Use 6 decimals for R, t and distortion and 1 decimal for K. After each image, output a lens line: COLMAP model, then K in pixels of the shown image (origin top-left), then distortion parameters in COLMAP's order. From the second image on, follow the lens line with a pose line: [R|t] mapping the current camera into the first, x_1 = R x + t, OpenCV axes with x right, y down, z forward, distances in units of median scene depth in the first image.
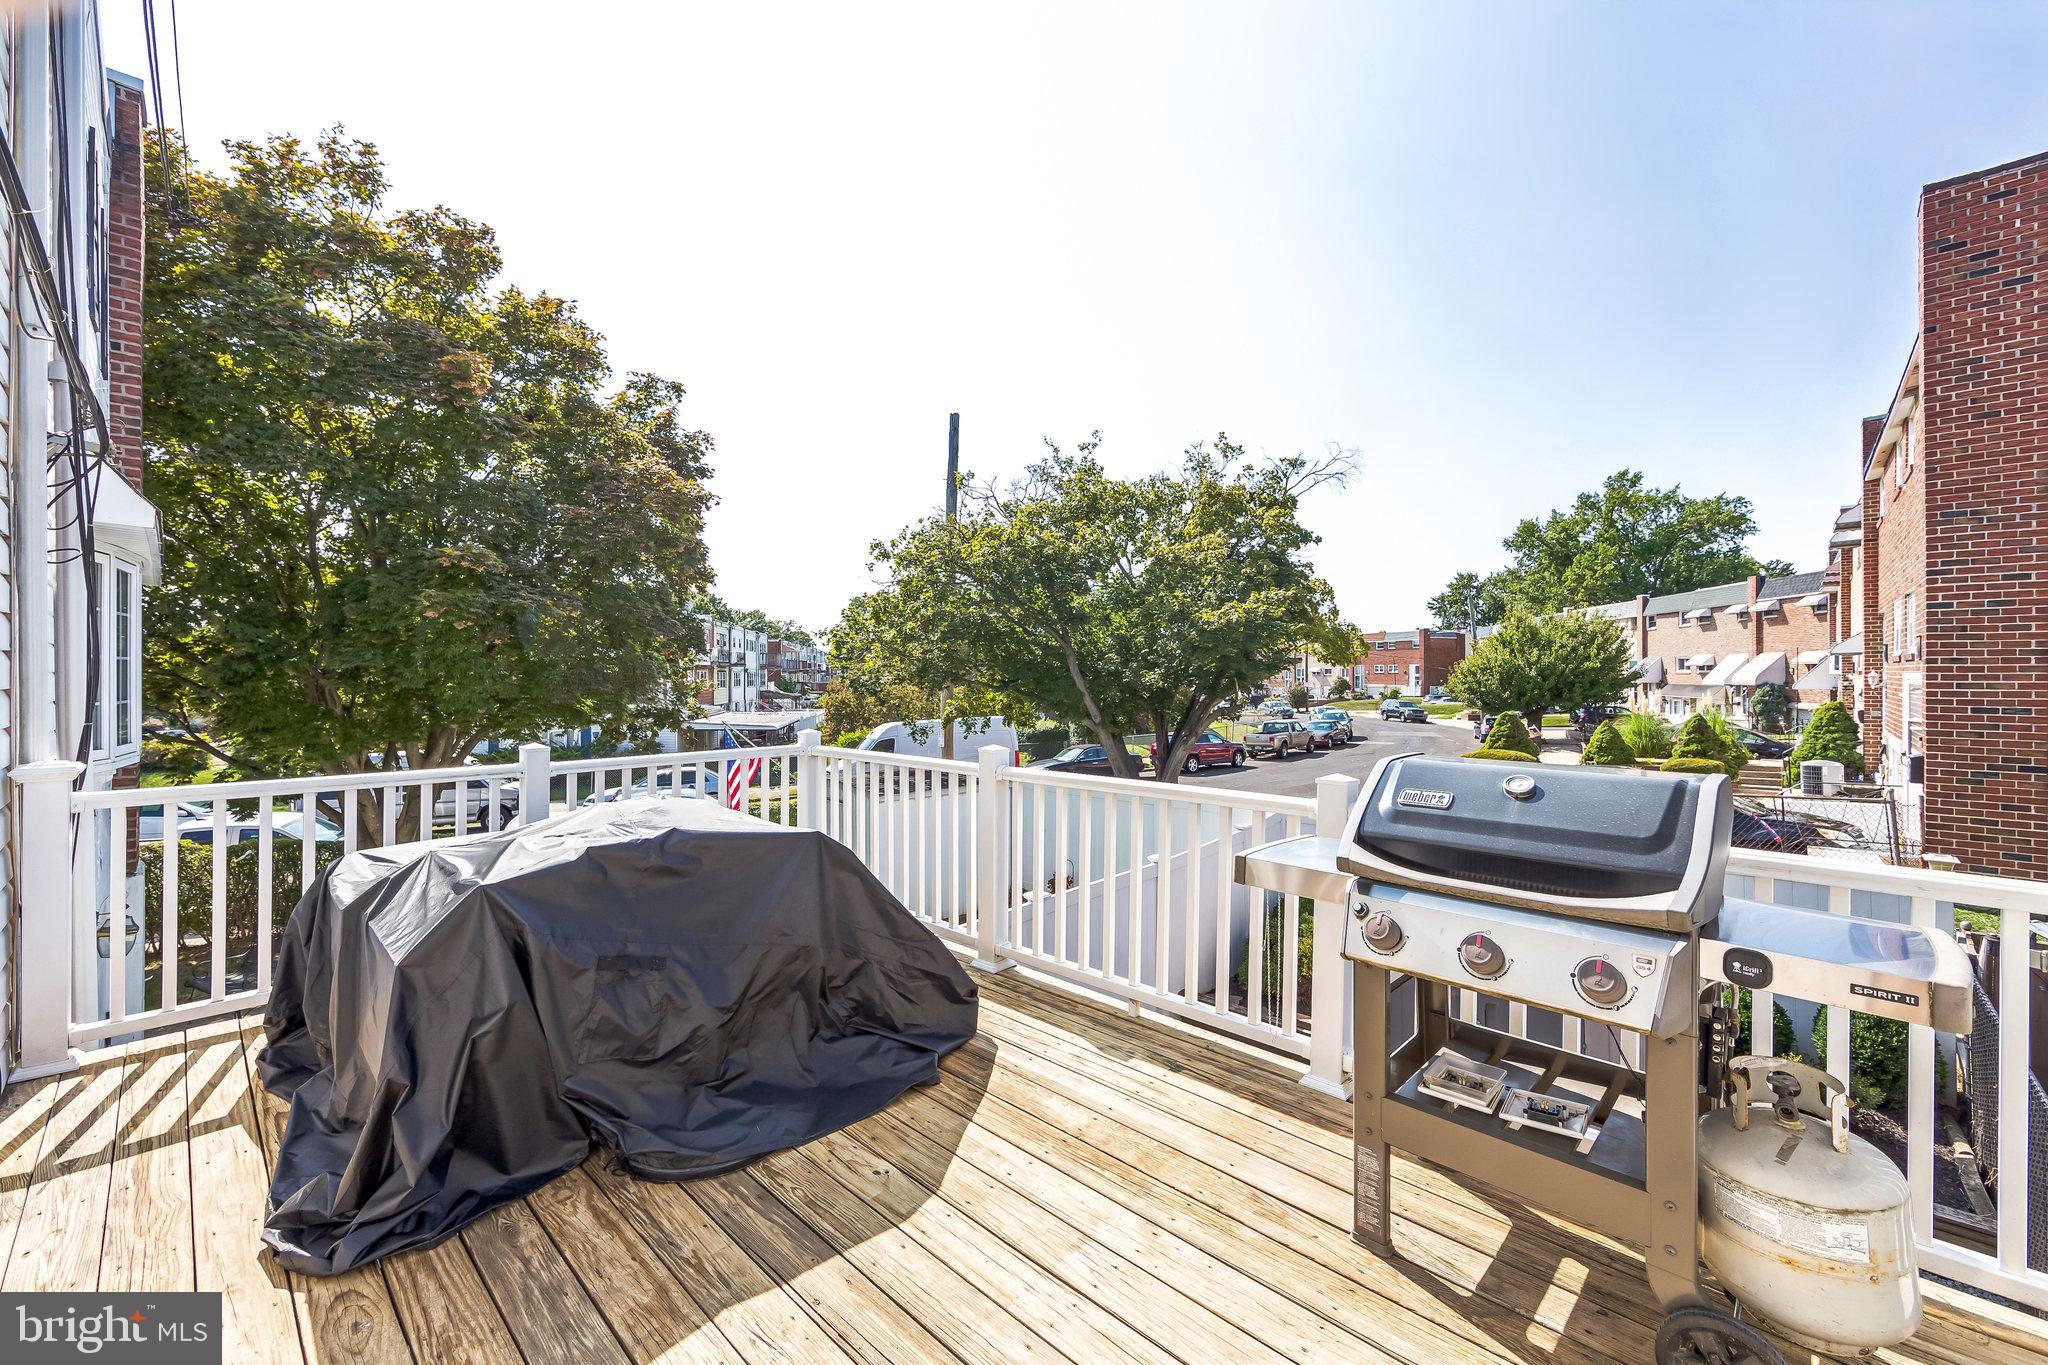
lens RADIAL K [[811.8, 0, 1038.1], [0, 811.8, 670.8], [0, 0, 1]] dist [0.000043, -0.000152]
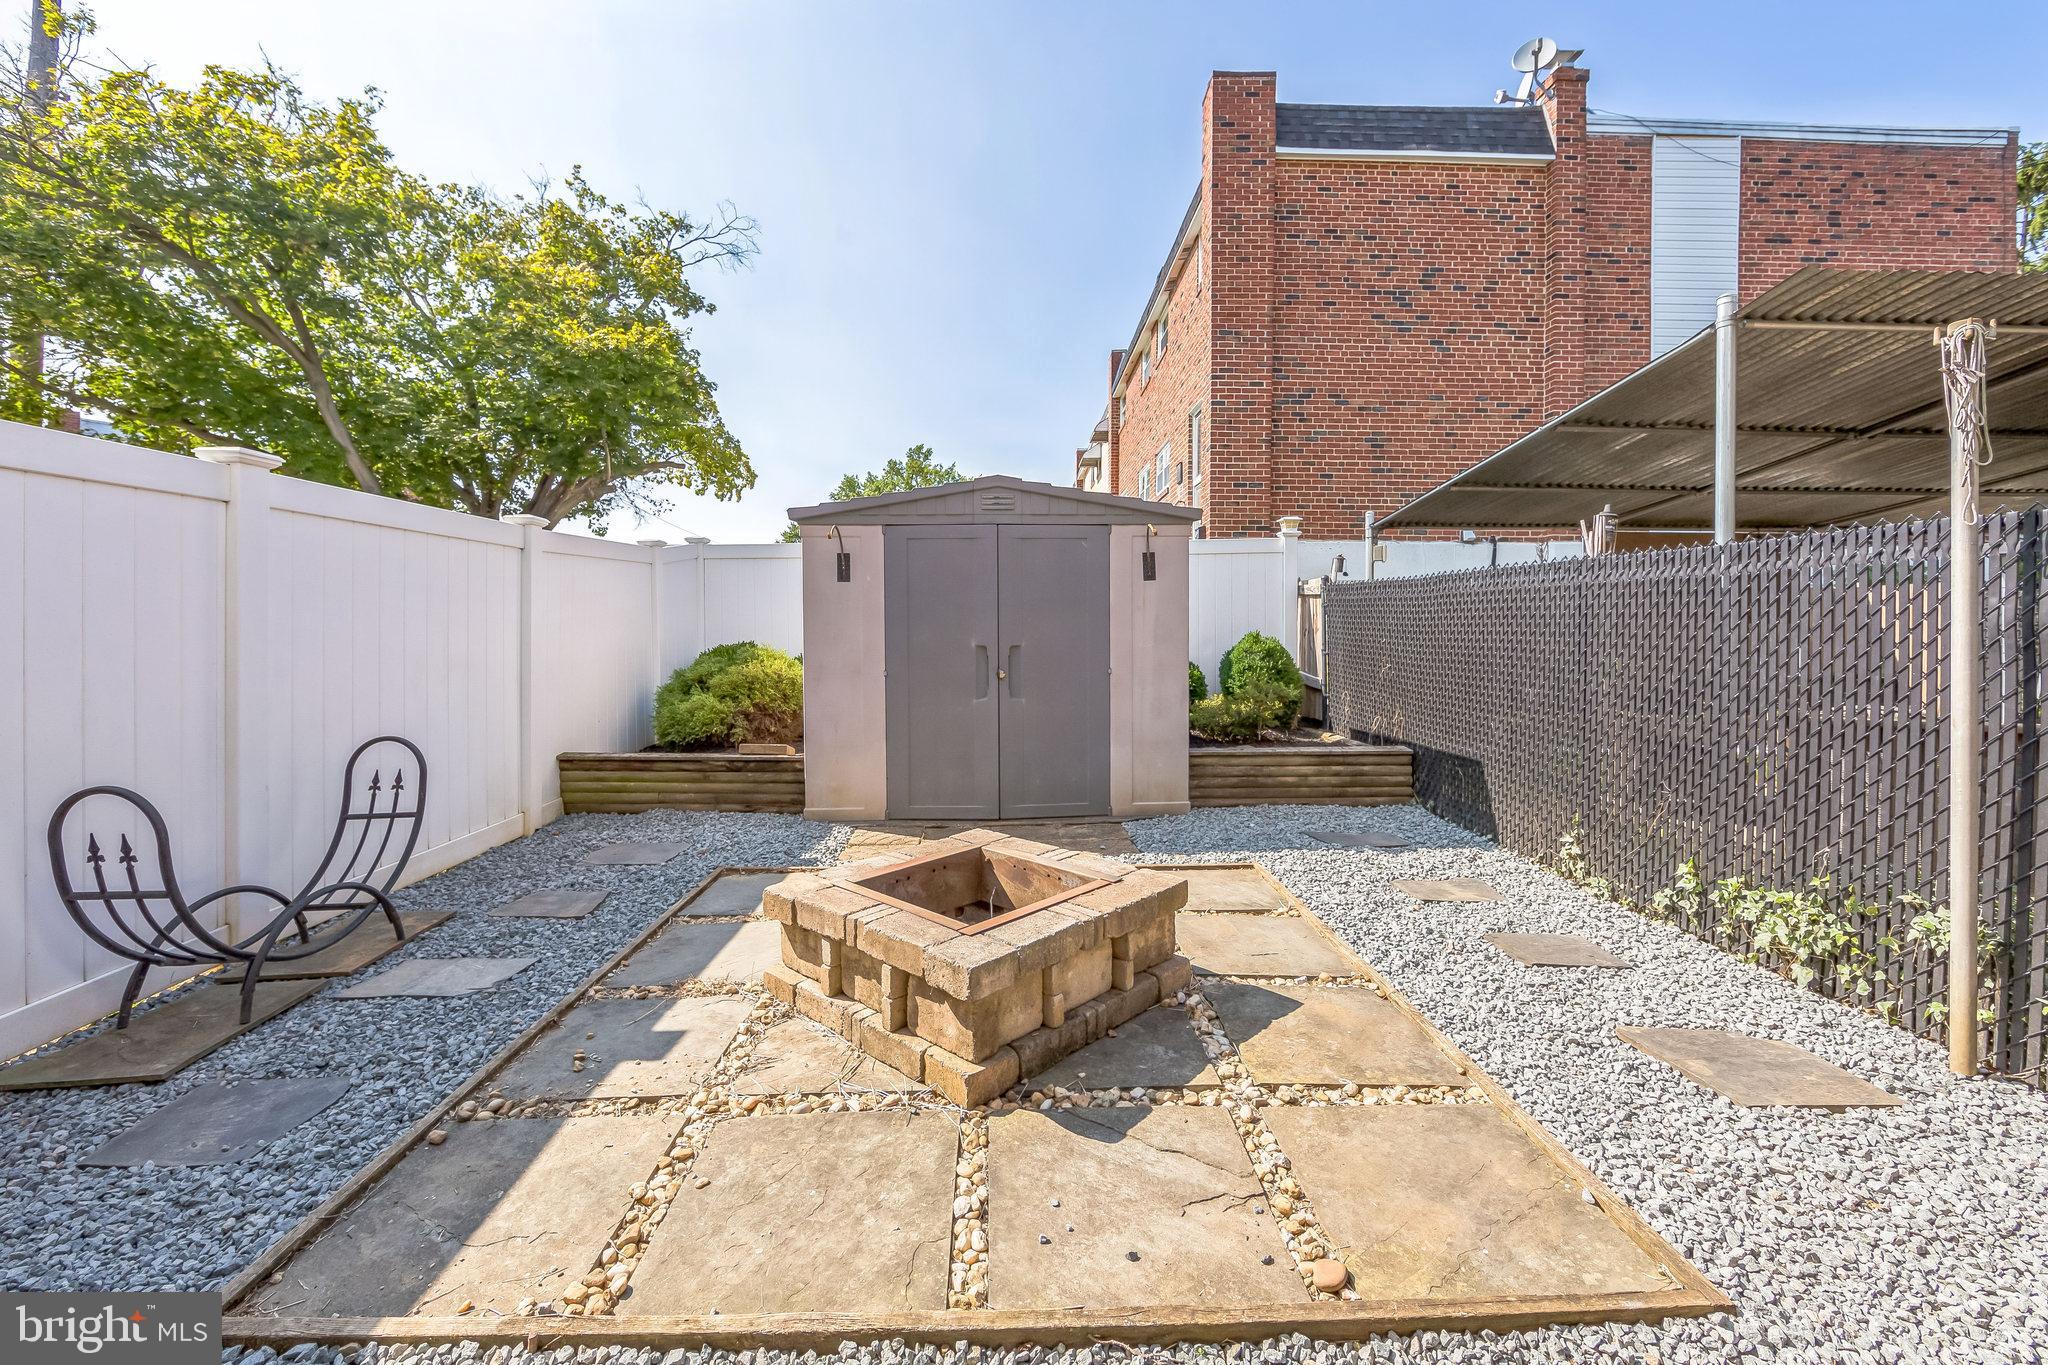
lens RADIAL K [[811.8, 0, 1014.5], [0, 811.8, 618.7], [0, 0, 1]] dist [0.000043, -0.000152]
pose [[0.728154, 0.009341, 0.685350, 0.001952], [-0.000977, 0.999920, -0.012590, 0.148377], [-0.685413, 0.008497, 0.728105, 0.160081]]
